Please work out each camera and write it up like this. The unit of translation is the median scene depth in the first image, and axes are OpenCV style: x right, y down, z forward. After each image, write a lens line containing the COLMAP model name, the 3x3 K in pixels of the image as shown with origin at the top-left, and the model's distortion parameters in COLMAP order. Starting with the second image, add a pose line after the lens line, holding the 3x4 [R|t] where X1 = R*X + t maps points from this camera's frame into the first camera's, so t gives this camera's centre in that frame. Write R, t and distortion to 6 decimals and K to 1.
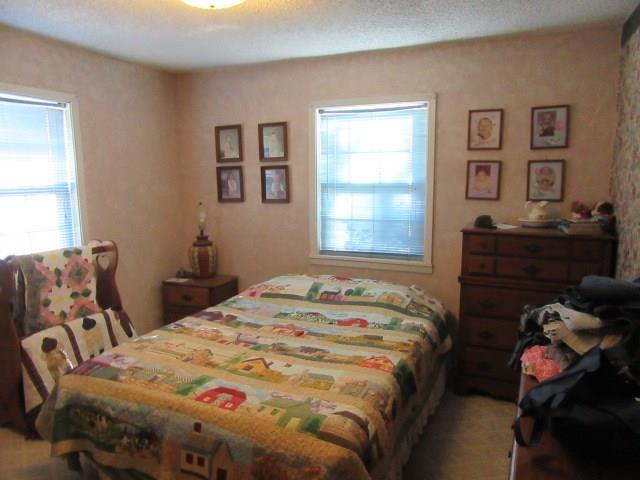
lens RADIAL K [[468.9, 0, 321.1], [0, 468.9, 240.8], [0, 0, 1]] dist [-0.006909, 0.004478]
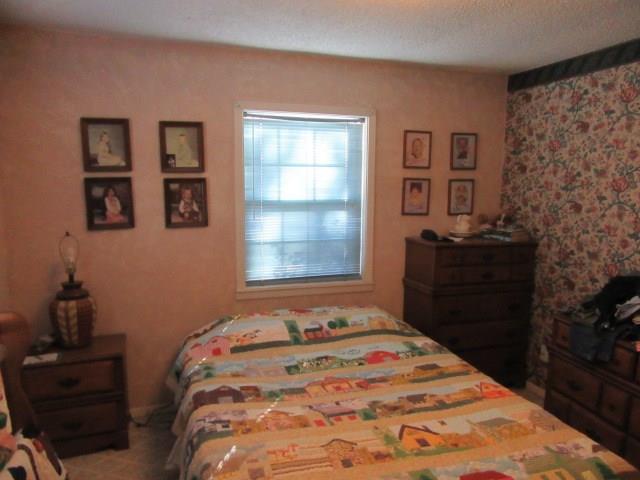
lens RADIAL K [[468.9, 0, 321.1], [0, 468.9, 239.1], [0, 0, 1]] dist [-0.006909, 0.004478]
pose [[0.749389, -0.064676, 0.658964, -0.526140], [0.083996, 0.996463, 0.002279, -0.054256], [-0.656781, 0.053643, 0.752171, 0.347920]]
